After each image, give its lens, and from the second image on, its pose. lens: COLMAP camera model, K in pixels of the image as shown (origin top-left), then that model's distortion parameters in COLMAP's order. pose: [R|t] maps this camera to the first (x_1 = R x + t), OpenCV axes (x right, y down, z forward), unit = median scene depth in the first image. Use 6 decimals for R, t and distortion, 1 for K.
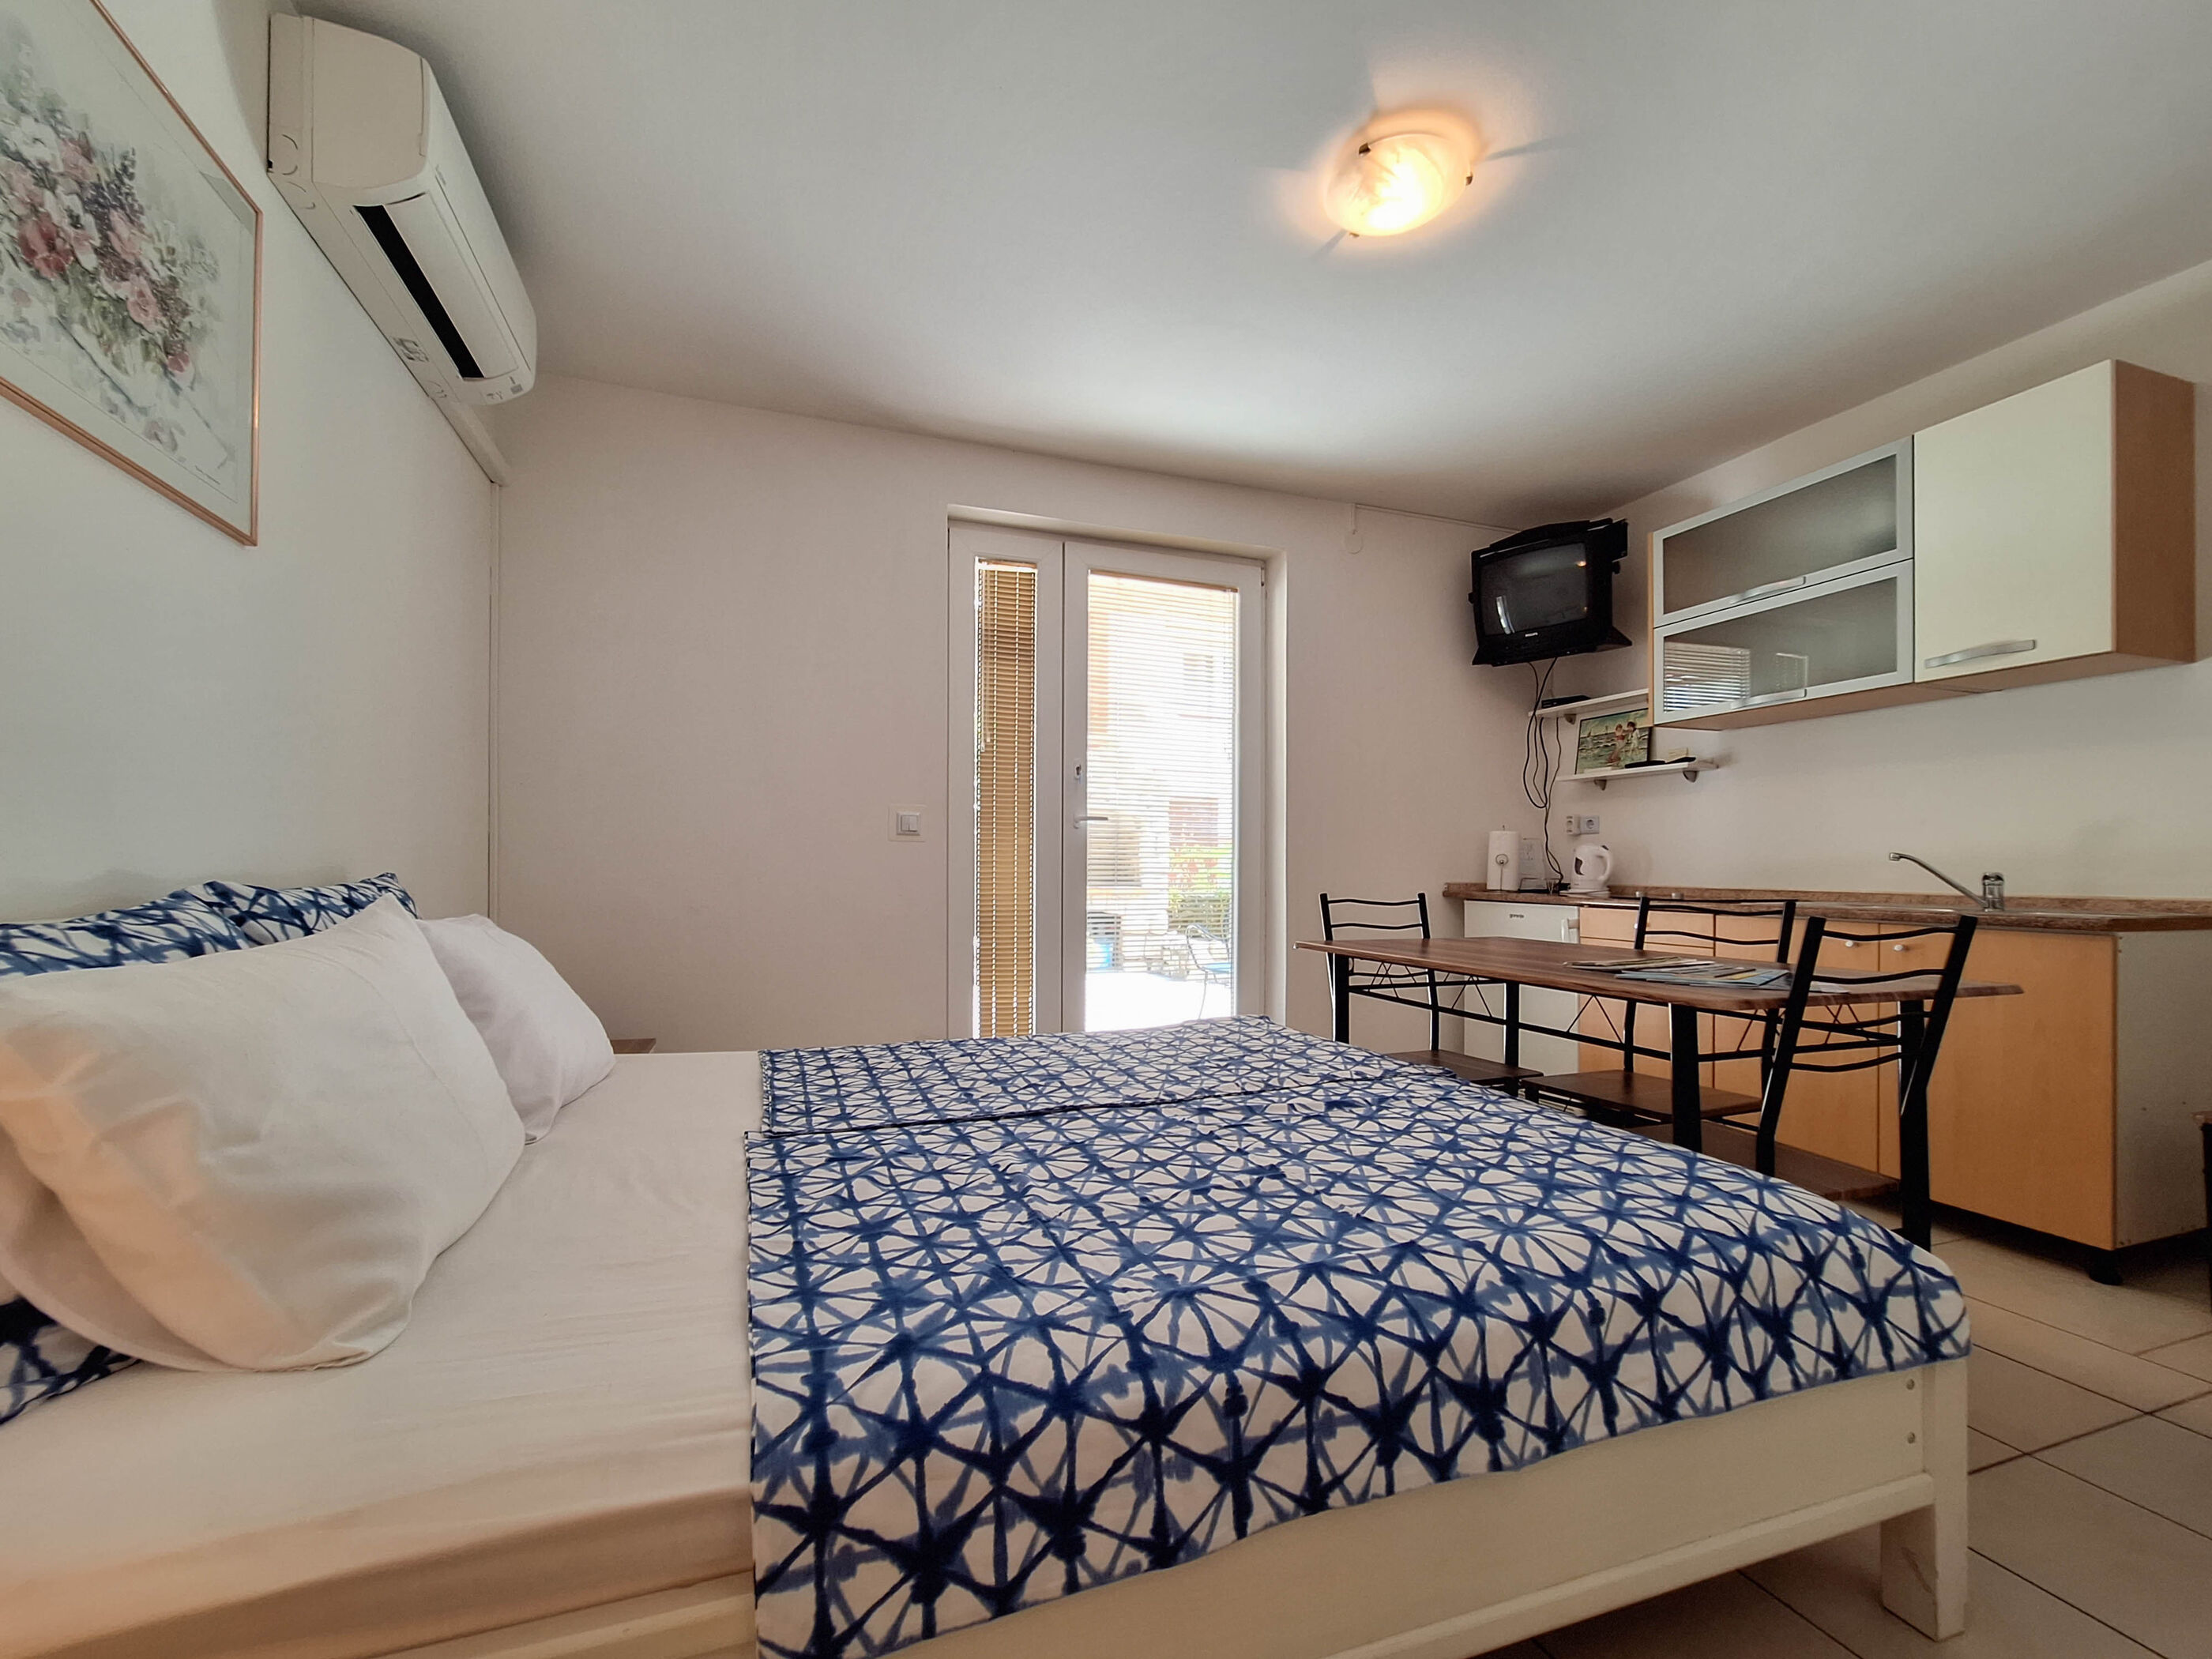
lens RADIAL K [[890.1, 0, 1086.2], [0, 890.1, 862.2], [0, 0, 1]] dist [-0.006414, 0.003162]
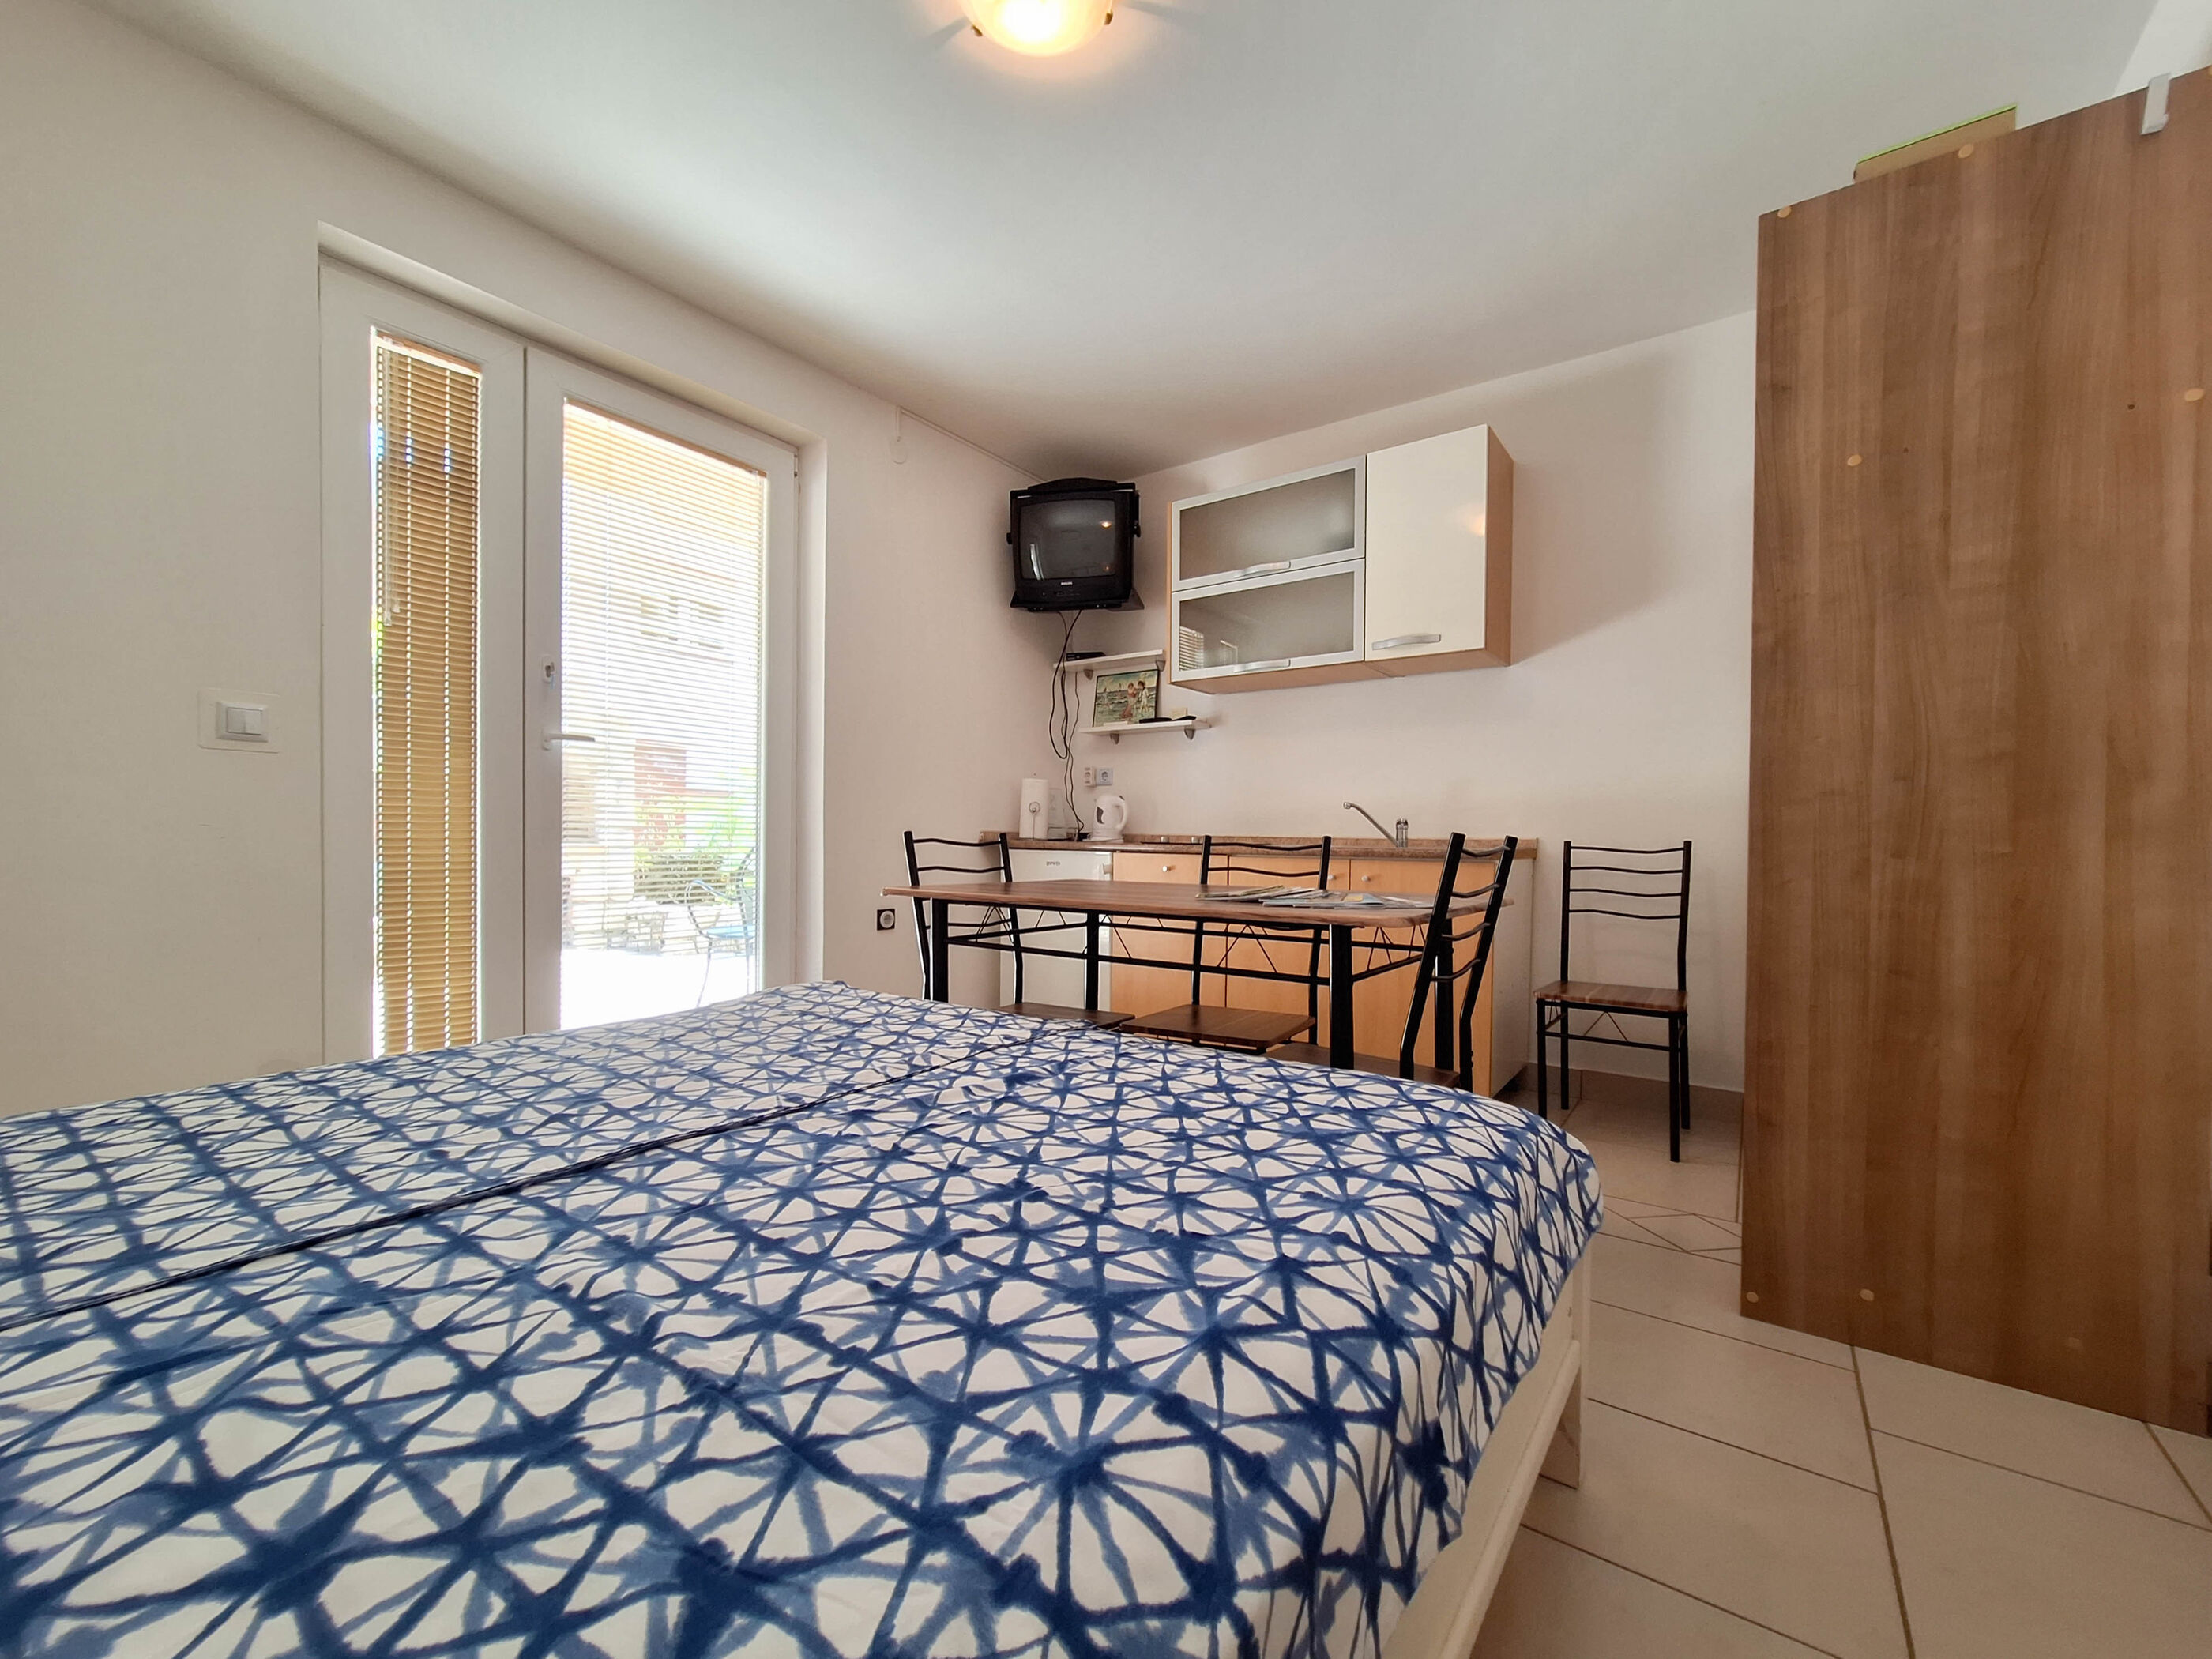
lens RADIAL K [[890.1, 0, 1093.6], [0, 890.1, 858.6], [0, 0, 1]] dist [-0.006414, 0.003162]
pose [[0.828921, -0.011509, 0.559247, -0.129770], [-0.010537, 0.999290, 0.036183, 0.056062], [-0.559266, -0.035886, 0.828211, 0.374723]]
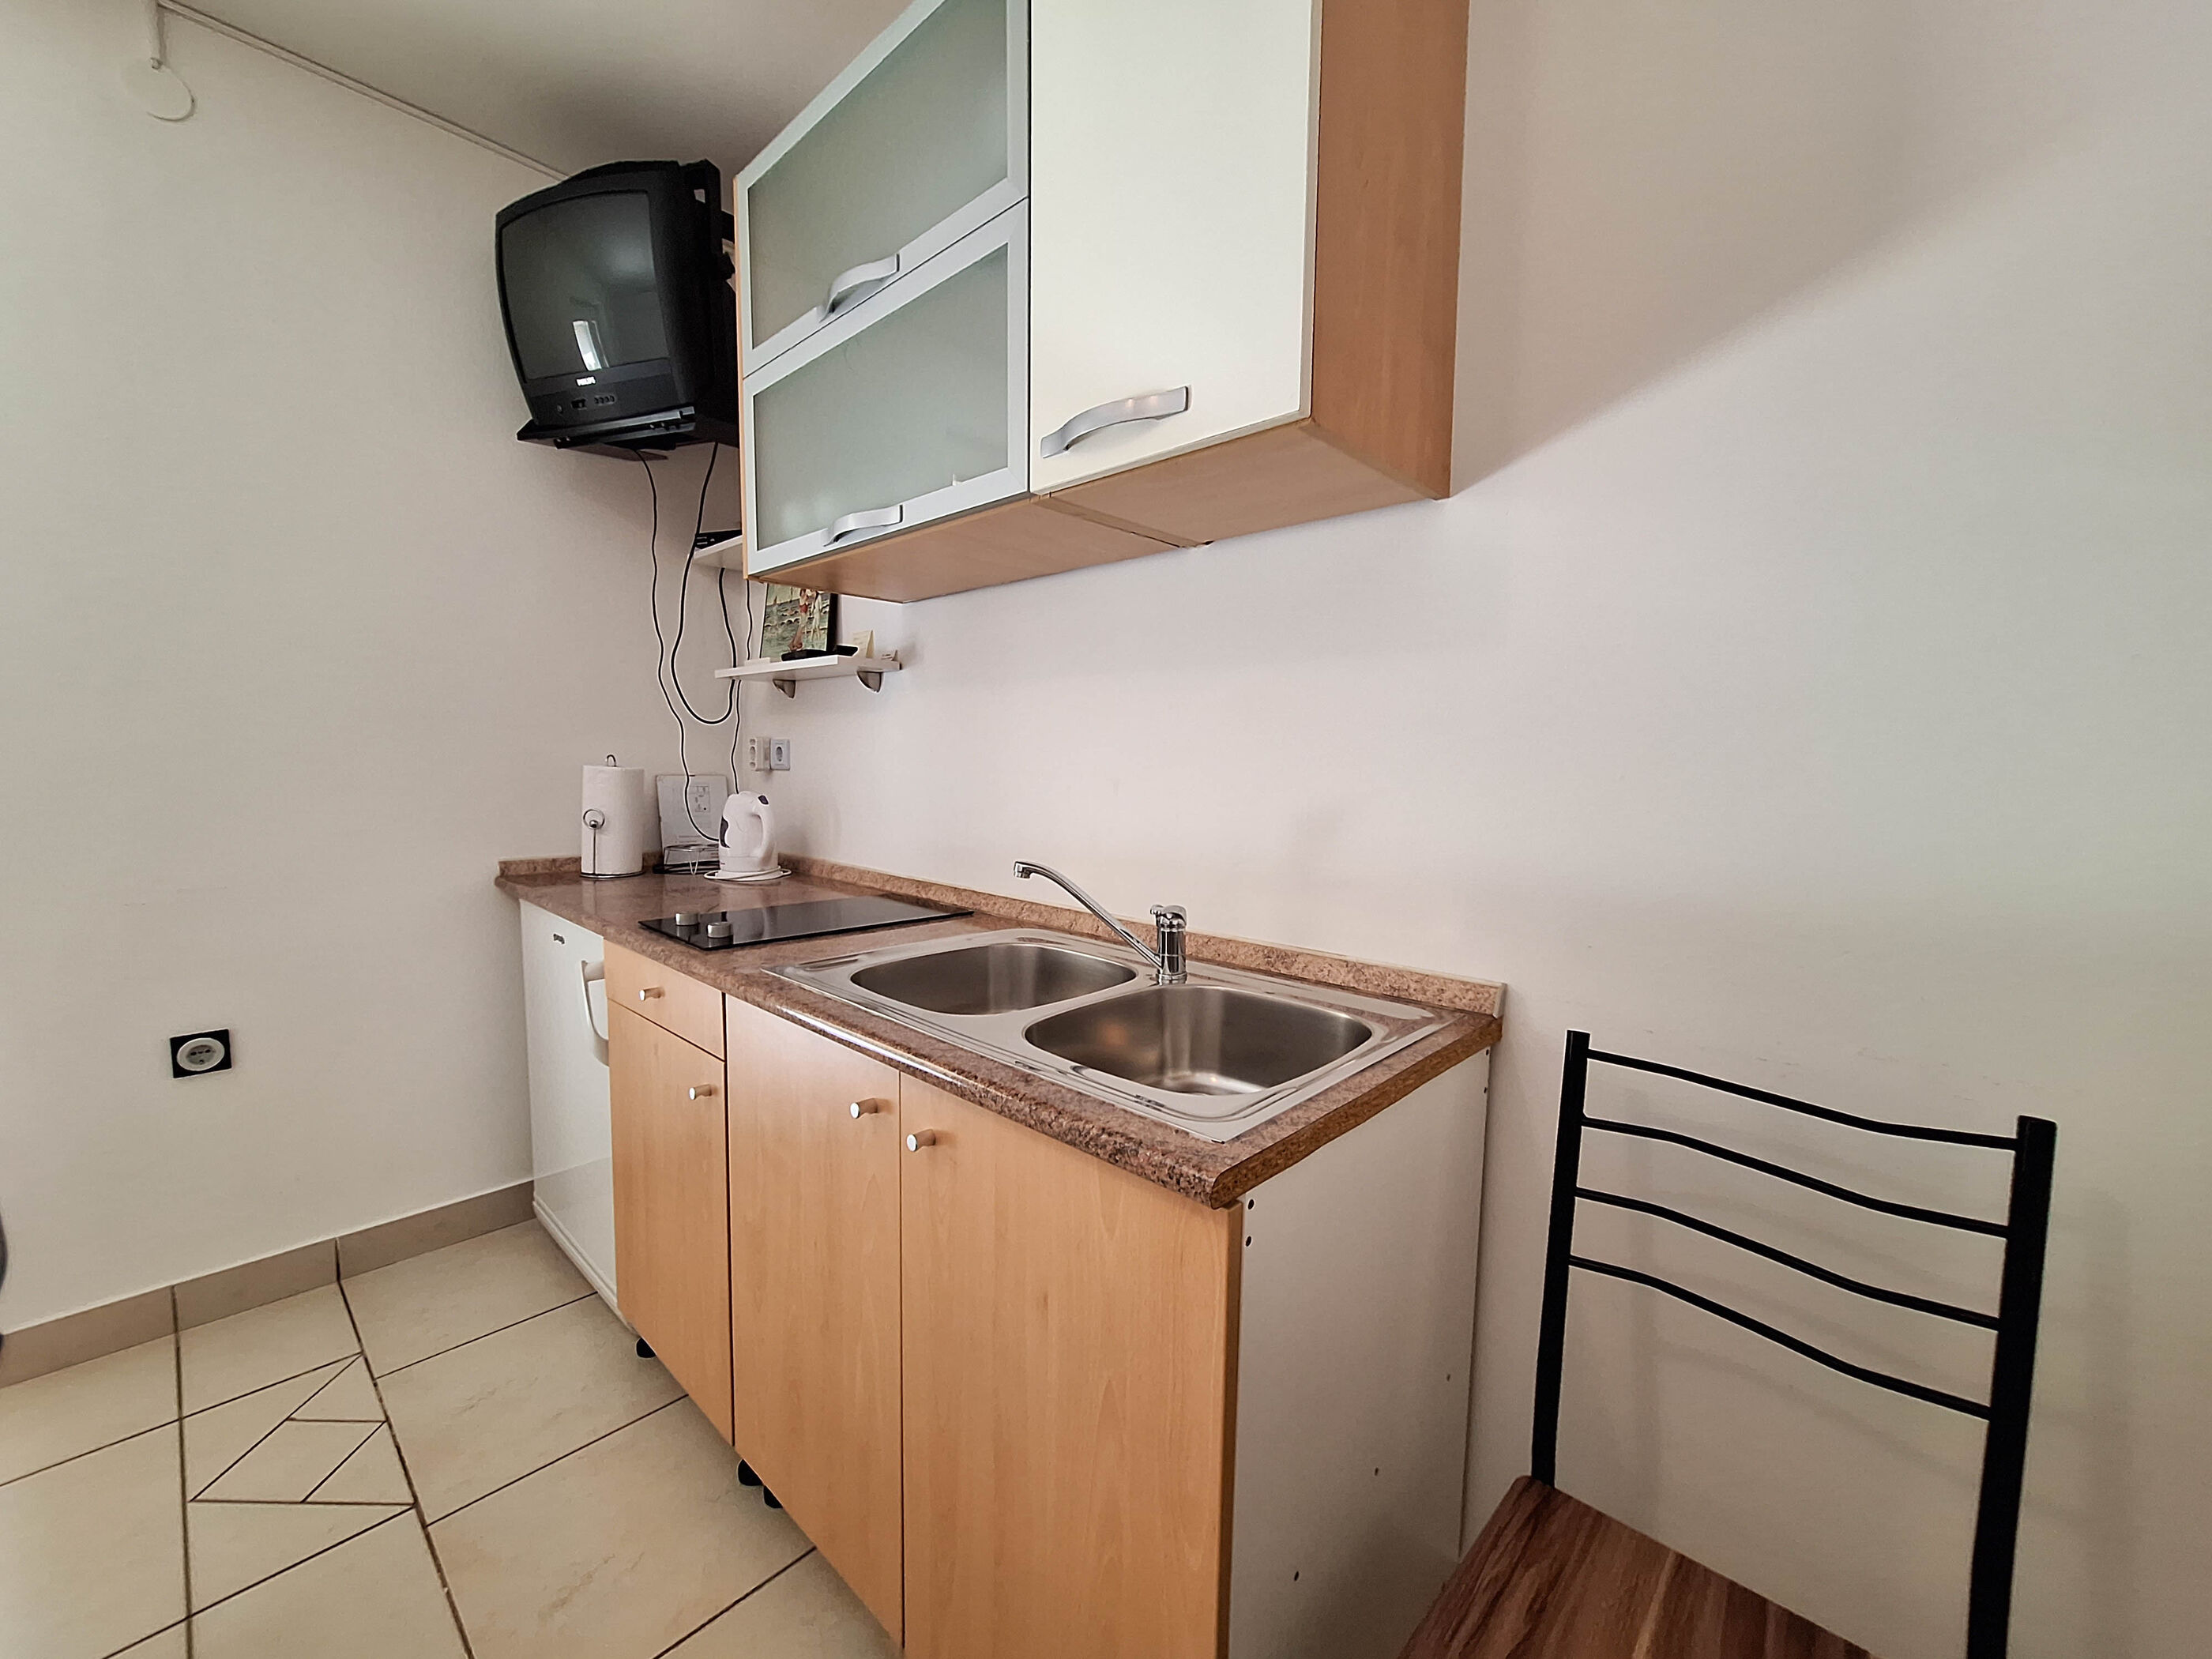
lens RADIAL K [[890.1, 0, 1083.7], [0, 890.1, 834.8], [0, 0, 1]] dist [-0.006414, 0.003162]
pose [[0.895040, -0.030743, 0.444924, 1.502965], [-0.012434, 0.995513, 0.093800, -0.146949], [-0.445812, -0.089487, 0.890643, 1.146736]]
